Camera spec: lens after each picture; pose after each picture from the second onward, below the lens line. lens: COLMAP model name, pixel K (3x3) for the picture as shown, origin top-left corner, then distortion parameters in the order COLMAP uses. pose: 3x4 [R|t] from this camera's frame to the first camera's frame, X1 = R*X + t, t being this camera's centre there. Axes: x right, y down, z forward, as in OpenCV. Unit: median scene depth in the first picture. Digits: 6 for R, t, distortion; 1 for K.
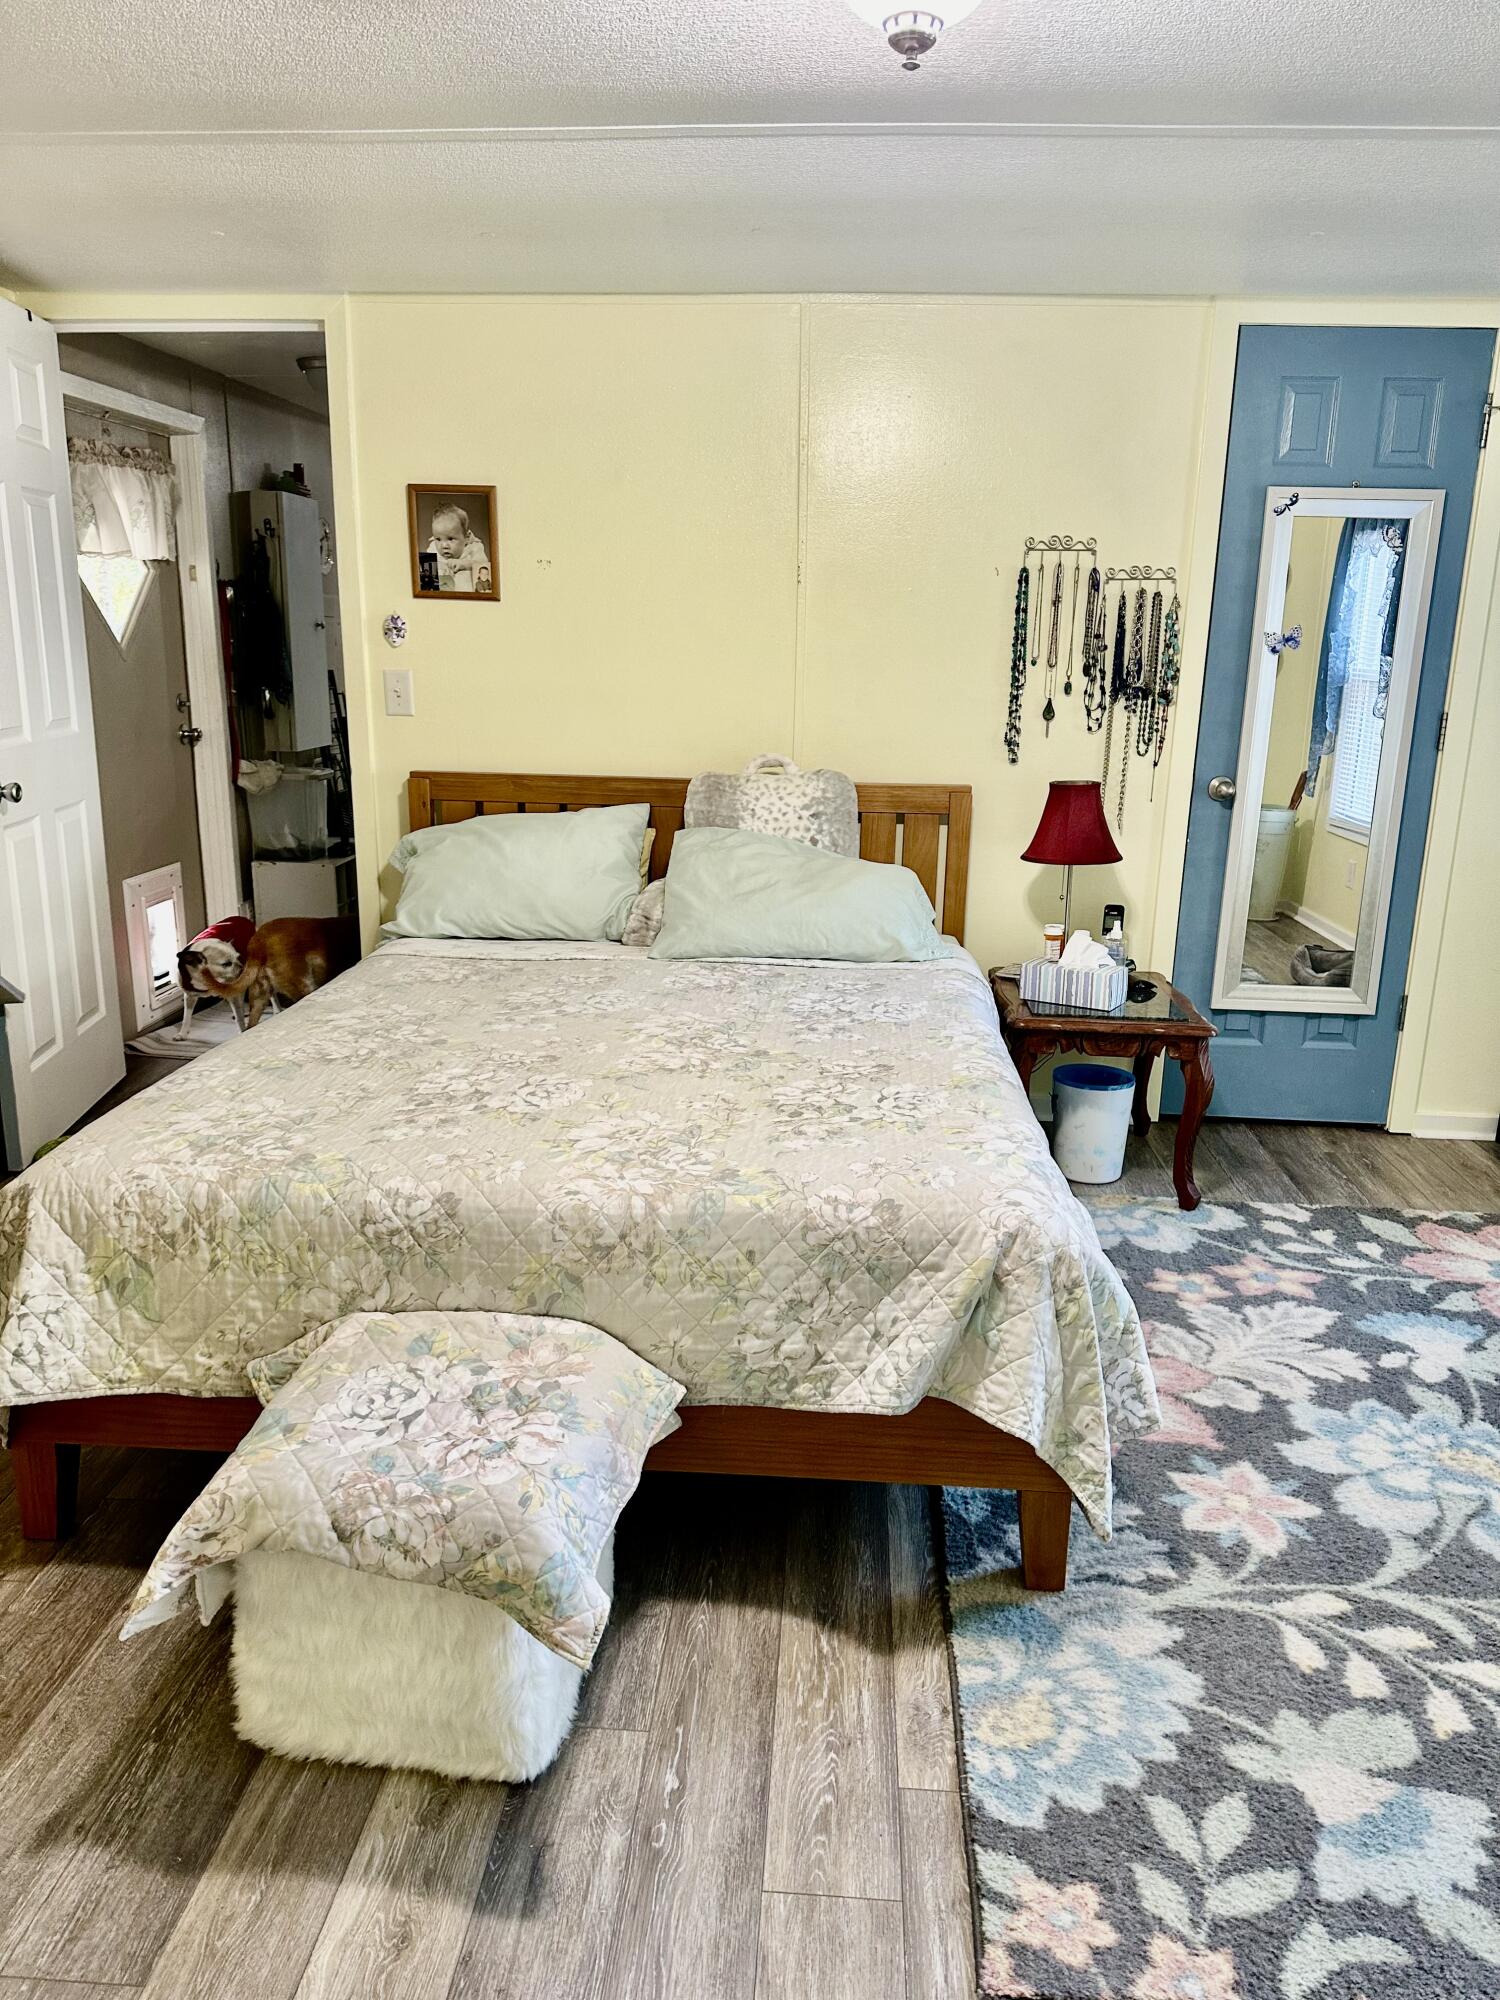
lens RADIAL K [[1405.9, 0, 750.0], [0, 1405.9, 1000.0], [0, 0, 1]] dist [0.152498, -0.286266]
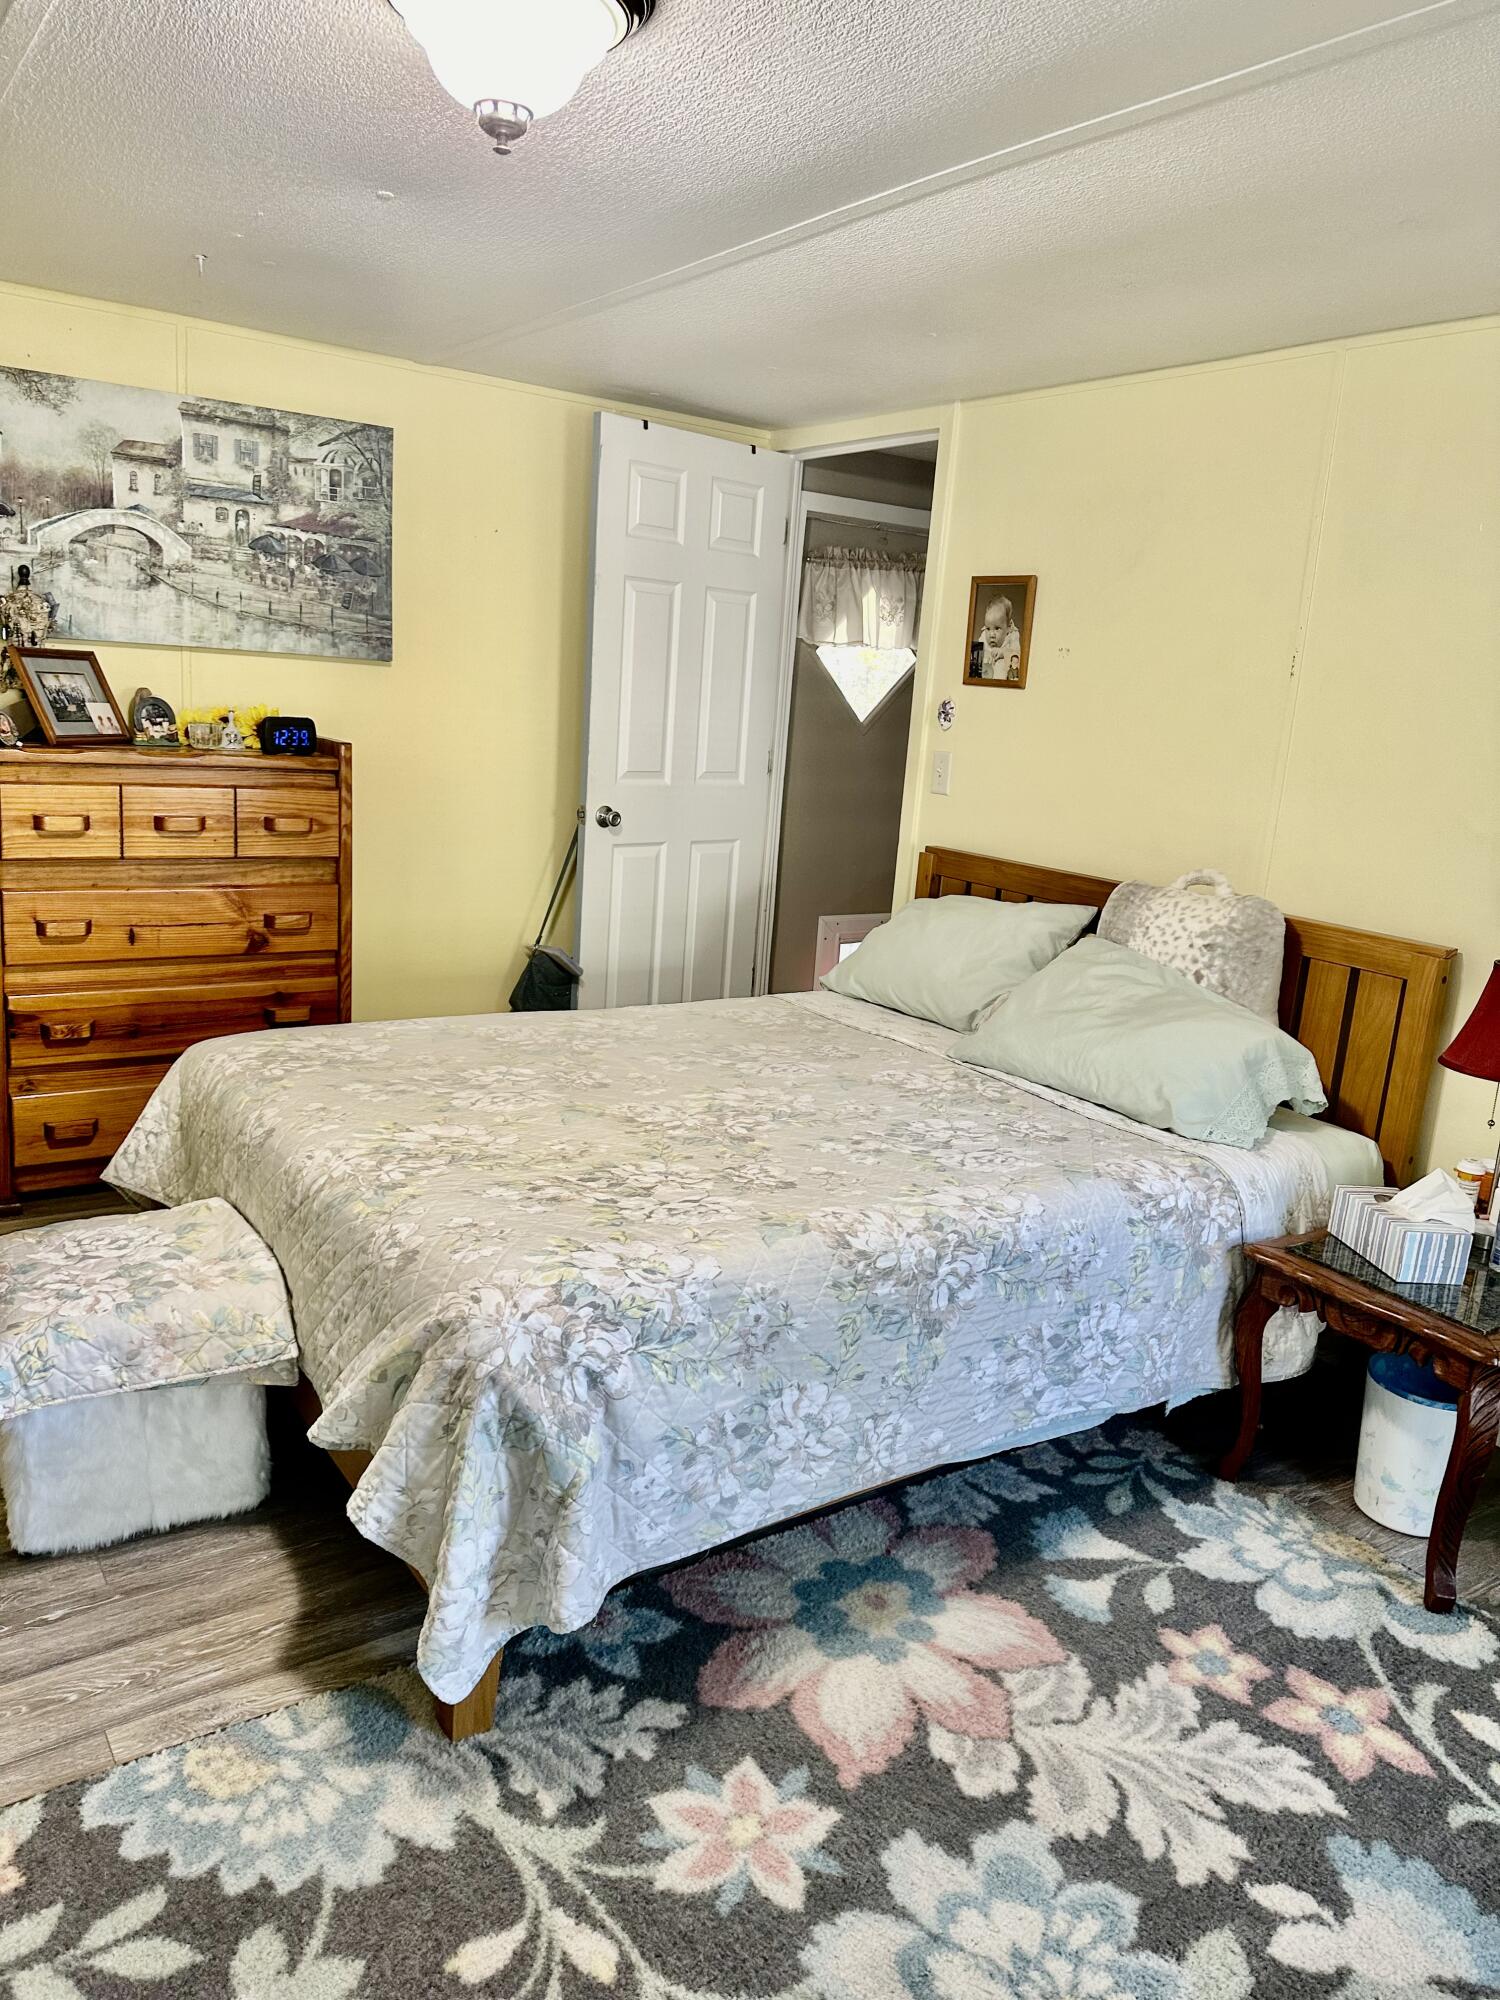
lens RADIAL K [[1442.6, 0, 838.4], [0, 1442.6, 988.6], [0, 0, 1]] dist [0.081327, -0.110223]
pose [[0.623068, 0.190145, -0.758704, 0.727779], [-0.252771, 0.966902, 0.034741, -0.104999], [0.740198, 0.170132, 0.650508, 0.369010]]
